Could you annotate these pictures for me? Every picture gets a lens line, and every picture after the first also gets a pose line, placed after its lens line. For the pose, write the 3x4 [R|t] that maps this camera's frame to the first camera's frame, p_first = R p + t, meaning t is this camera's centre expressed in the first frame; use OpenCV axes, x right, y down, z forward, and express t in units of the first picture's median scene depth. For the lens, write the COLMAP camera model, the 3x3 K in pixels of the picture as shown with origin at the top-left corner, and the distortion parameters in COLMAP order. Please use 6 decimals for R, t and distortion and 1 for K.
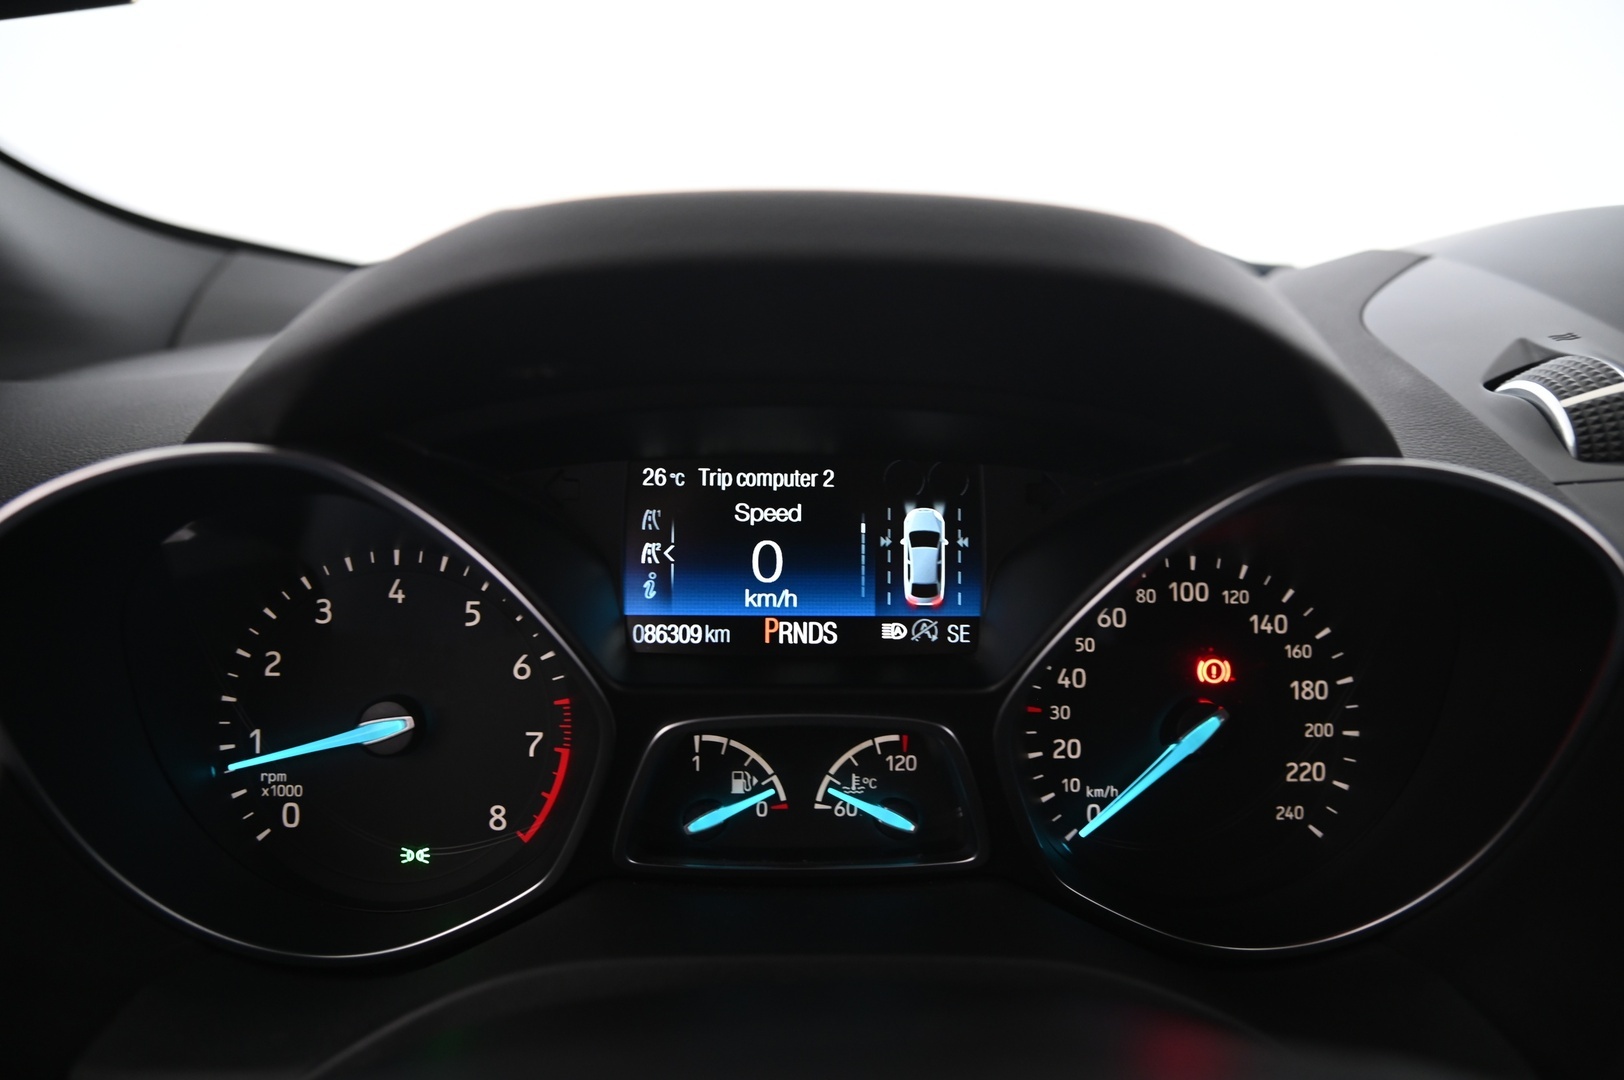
lens RADIAL K [[1179.5, 0, 817.6], [0, 1179.5, 544.9], [0, 0, 1]] dist [-0.081292, 0.005542]
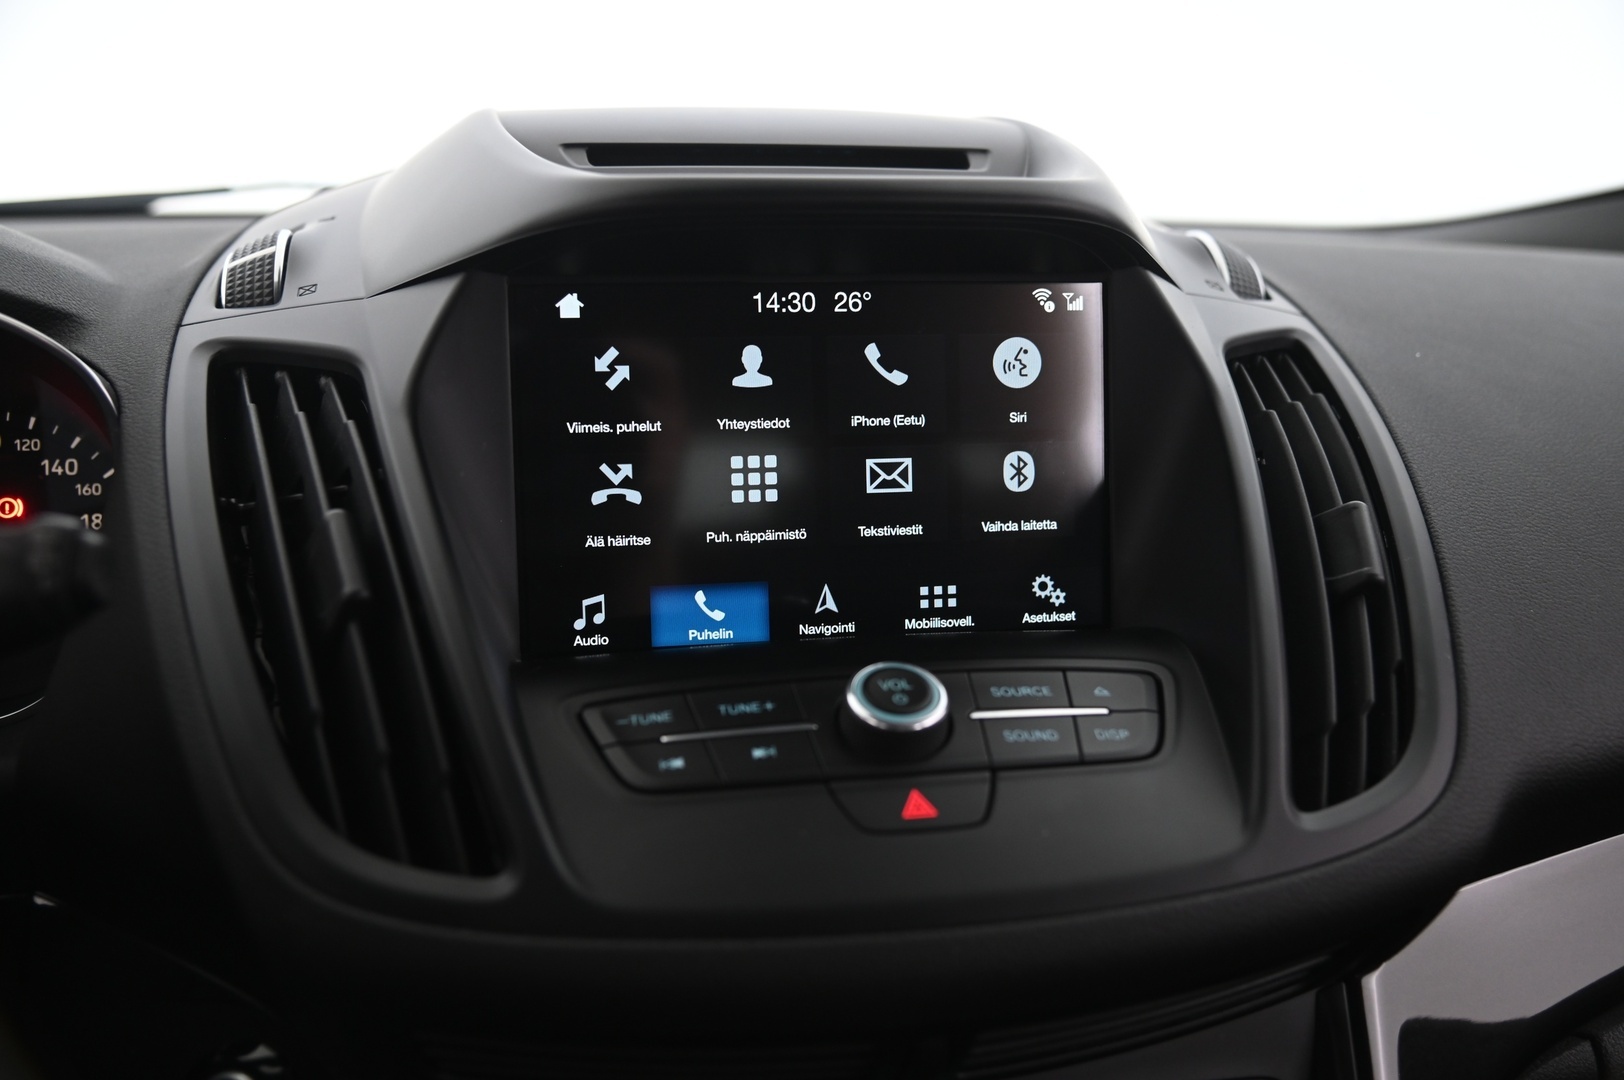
lens RADIAL K [[1494.3, 0, 814.0], [0, 1494.3, 539.2], [0, 0, 1]] dist [0.012487, 0.000000]
pose [[0.987580, -0.042155, 0.151358, 0.943778], [0.046943, 0.998499, -0.028200, 0.227955], [-0.149942, 0.034955, 0.988077, -0.633107]]
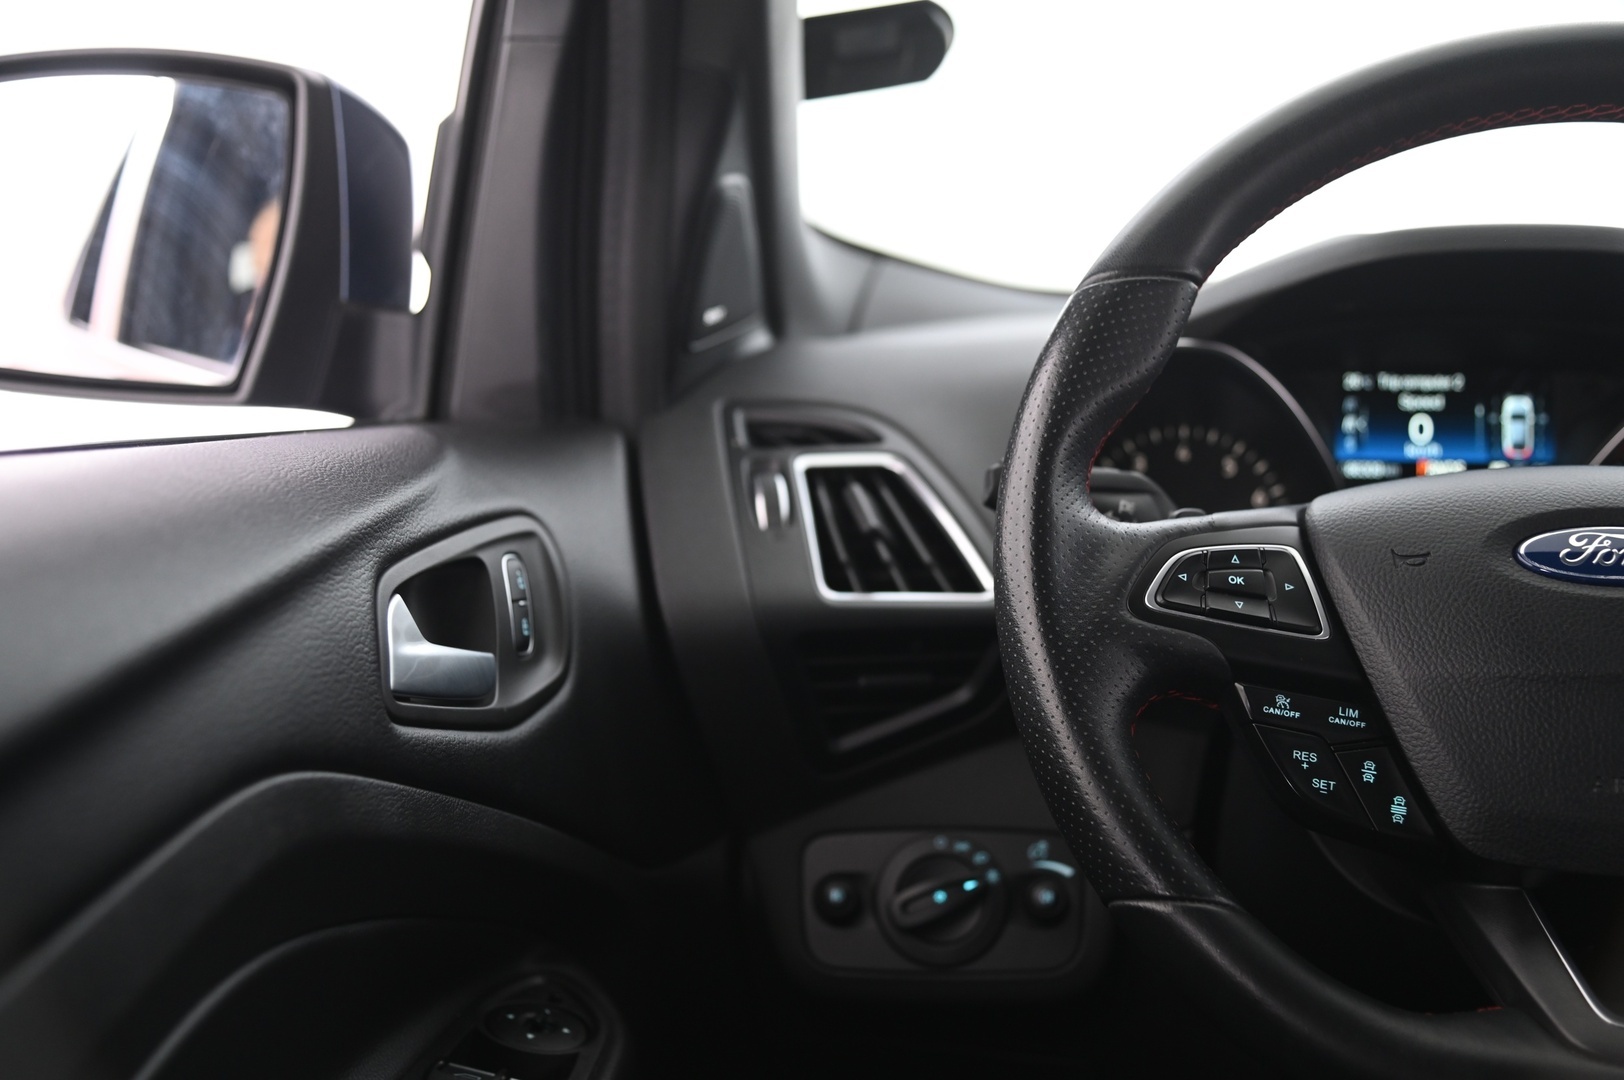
lens RADIAL K [[2038.7, 0, 813.2], [0, 2038.7, 546.5], [0, 0, 1]] dist [0.125068, 0.000000]
pose [[0.986037, 0.014445, -0.165898, -0.396853], [-0.032464, 0.993791, -0.106422, 0.509194], [0.163331, 0.110322, 0.980384, -1.982383]]
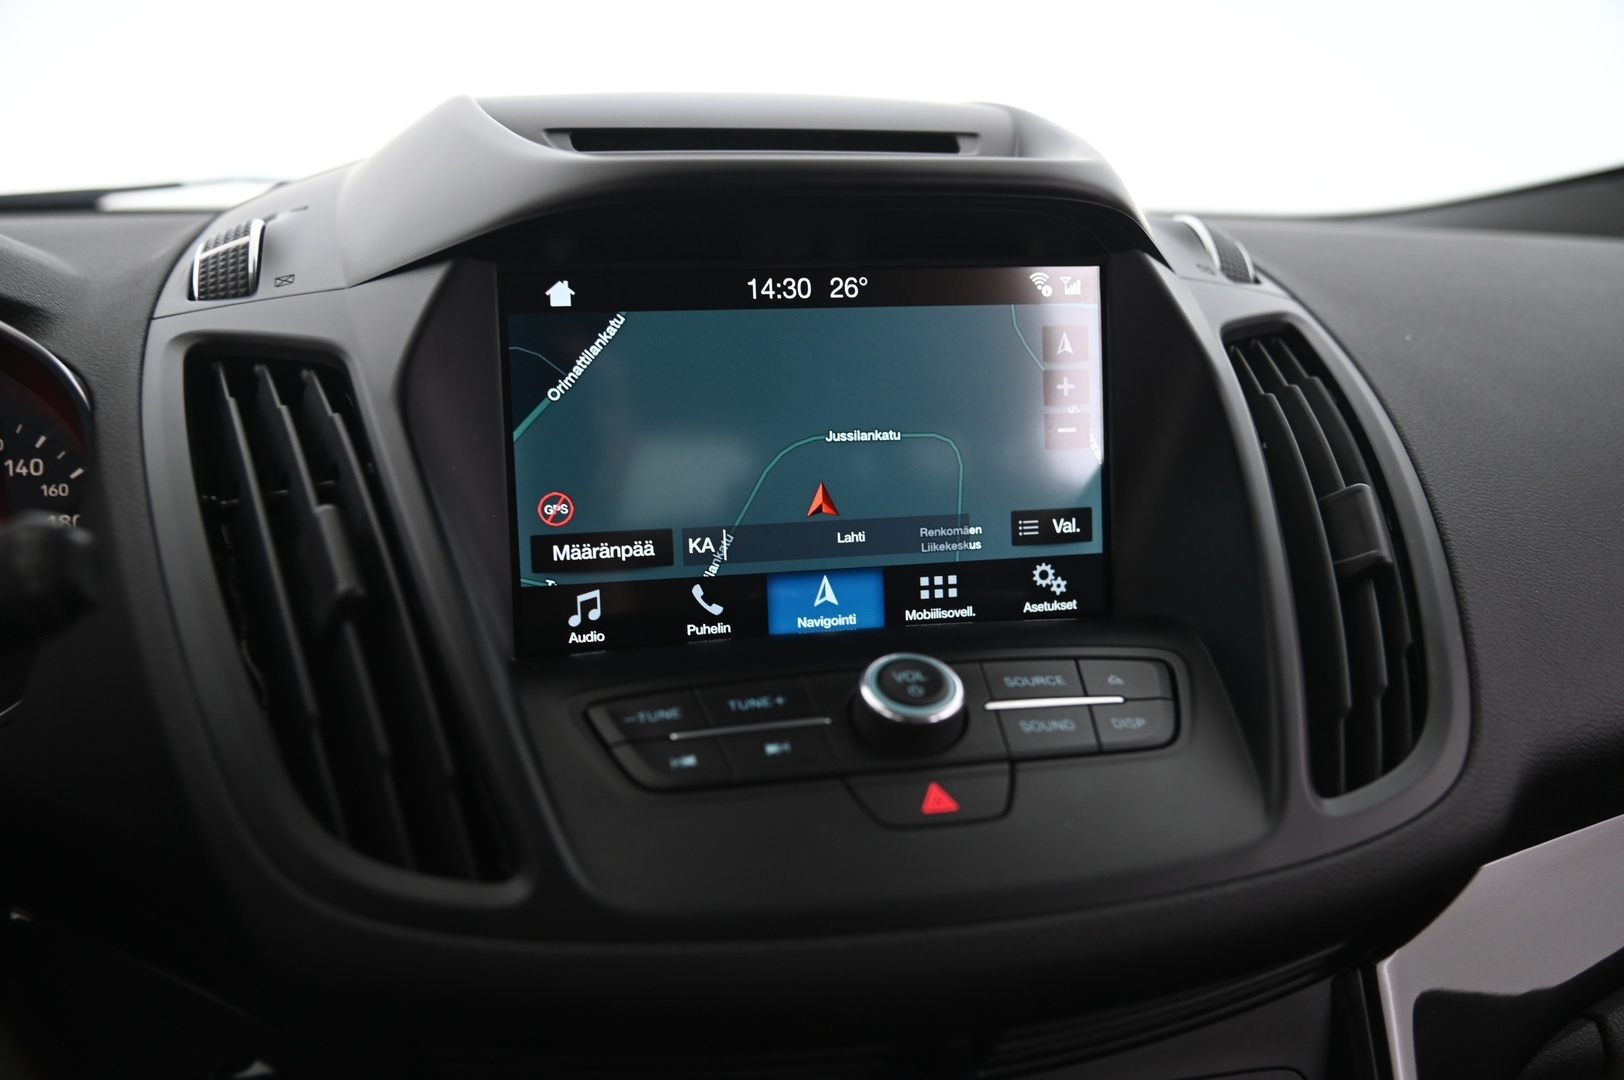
lens RADIAL K [[1494.3, 0, 813.5], [0, 1494.3, 540.0], [0, 0, 1]] dist [0.012487, 0.000000]
pose [[0.981217, -0.056754, 0.184372, 0.903183], [0.062249, 0.997768, -0.024151, 0.230540], [-0.182590, 0.035175, 0.982560, -0.597476]]
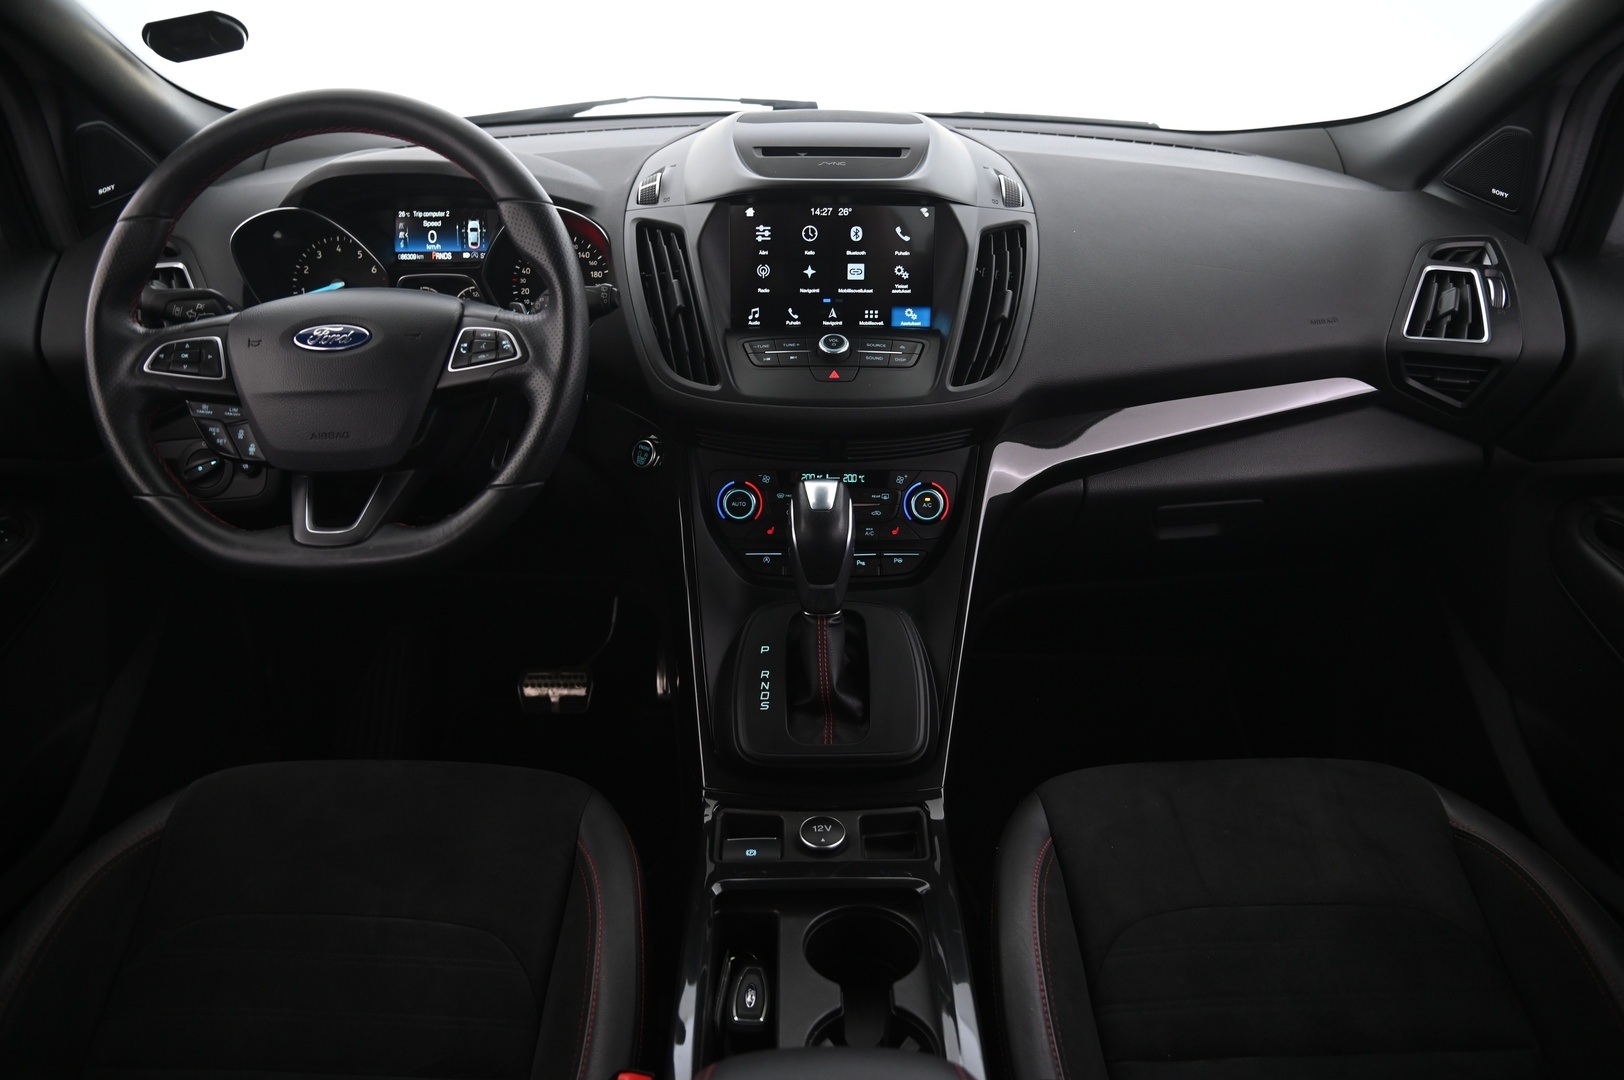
lens RADIAL K [[1083.4, 0, 800.4], [0, 1083.4, 534.0], [0, 0, 1]] dist [-0.100509, 0.032760]
pose [[0.999336, 0.007140, -0.035736, 1.188225], [0.000840, 0.975845, 0.218461, 0.188516], [0.036433, -0.218346, 0.975191, -2.324192]]
